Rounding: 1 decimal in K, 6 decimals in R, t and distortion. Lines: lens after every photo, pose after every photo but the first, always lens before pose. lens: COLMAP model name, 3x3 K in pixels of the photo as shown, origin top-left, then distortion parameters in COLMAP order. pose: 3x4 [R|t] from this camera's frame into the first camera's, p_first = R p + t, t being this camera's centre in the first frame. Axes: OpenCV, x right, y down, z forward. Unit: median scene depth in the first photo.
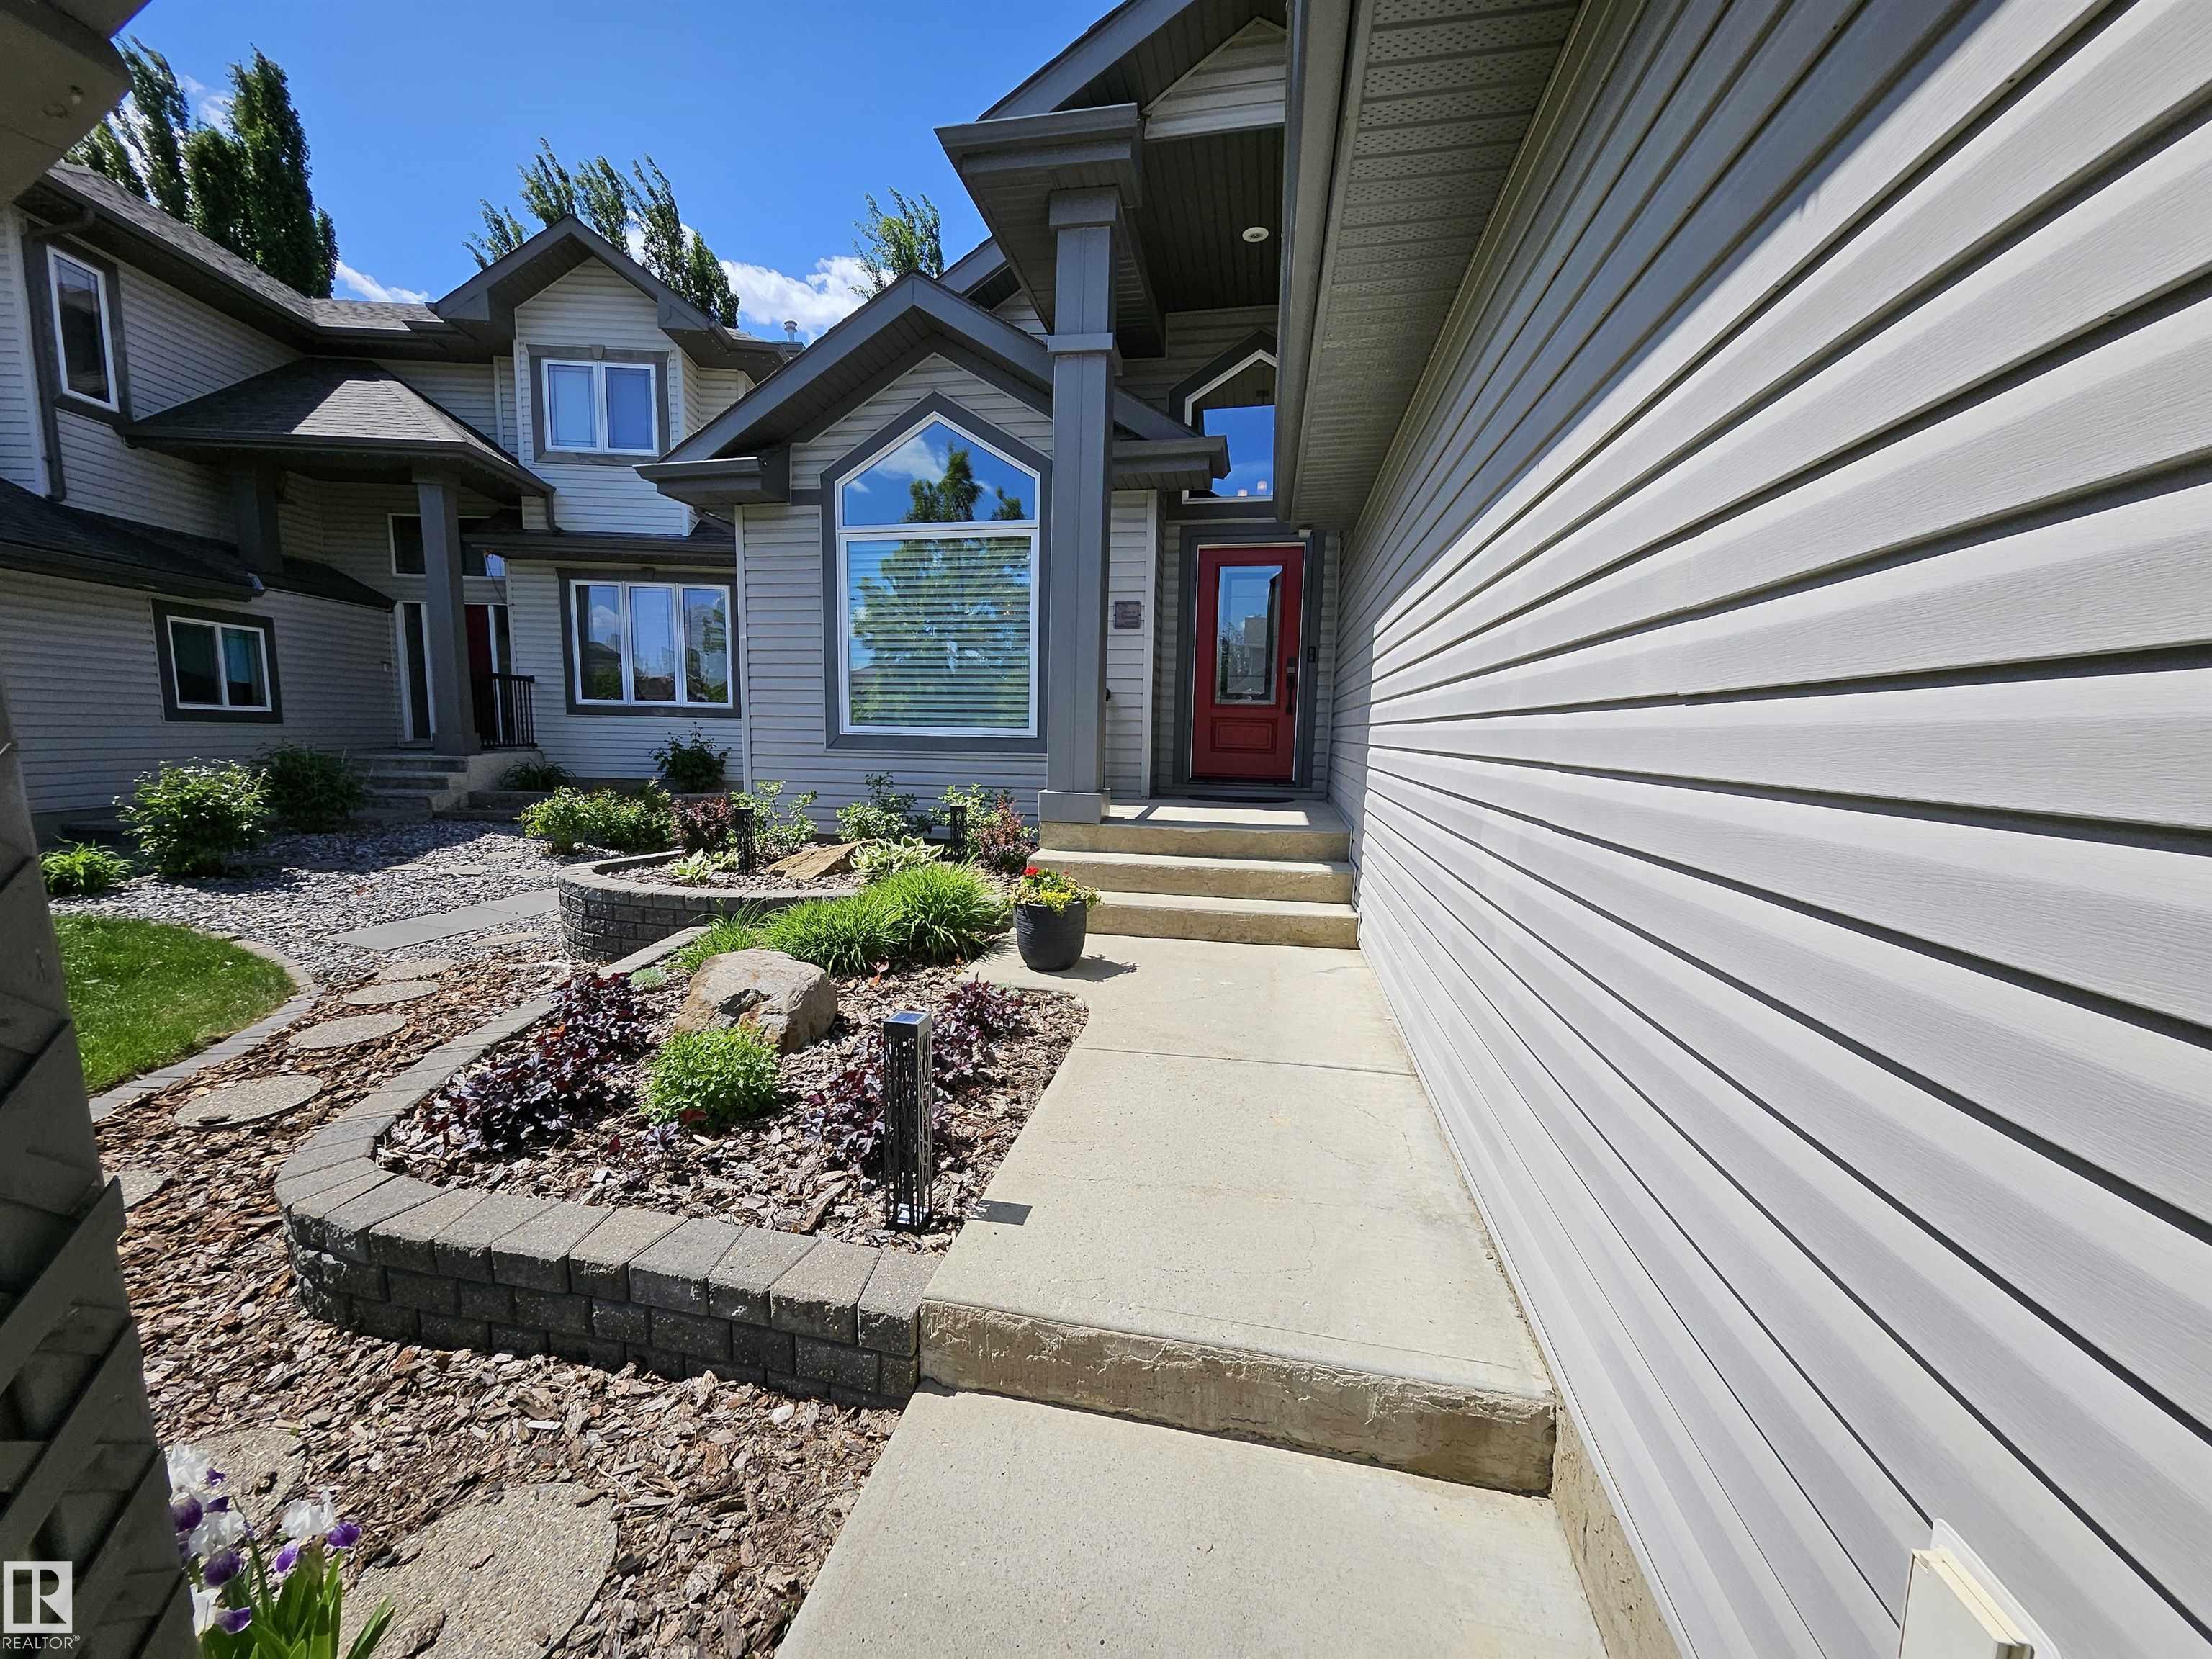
lens RADIAL K [[866.1, 0, 1089.5], [0, 866.1, 839.5], [0, 0, 1]] dist [0.013890, -0.000014]
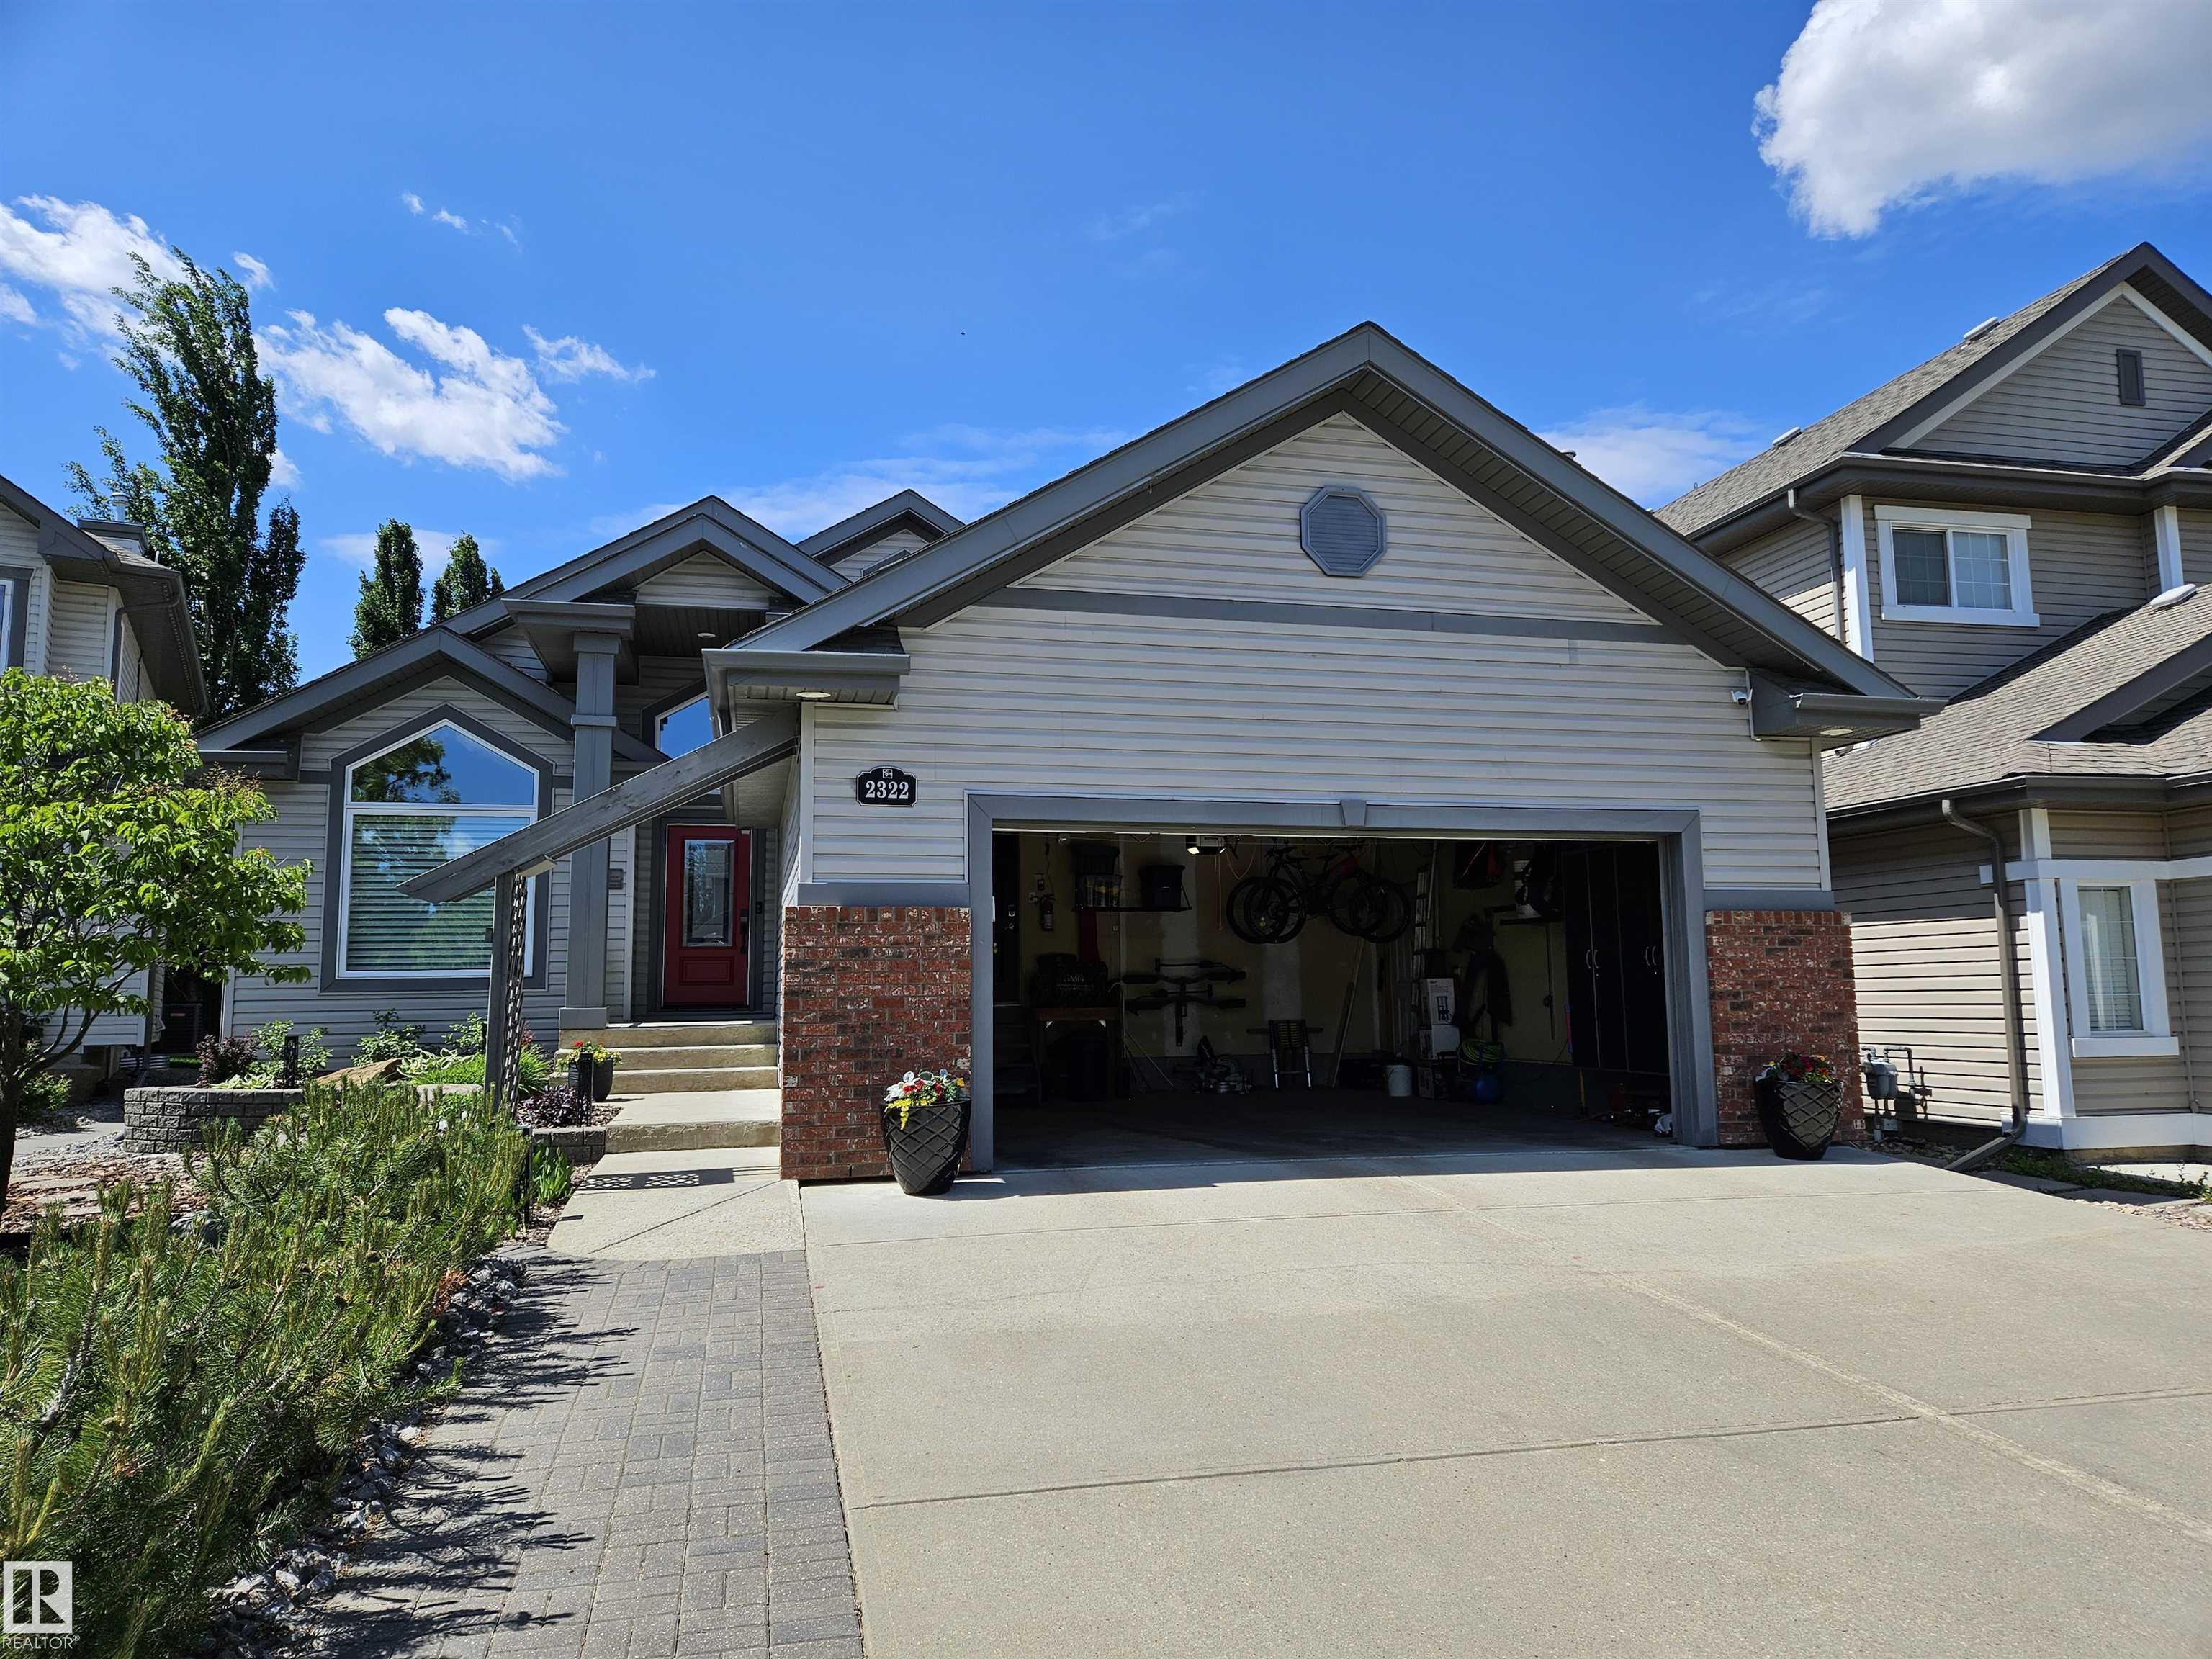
lens RADIAL K [[1489.6, 0, 1118.8], [0, 1489.6, 823.1], [0, 0, 1]] dist [0.069010, -0.059429]
pose [[0.903895, 0.021015, 0.427238, -0.216420], [0.081289, 0.972152, -0.219800, 0.199509], [-0.419960, 0.233406, 0.877015, -1.217082]]
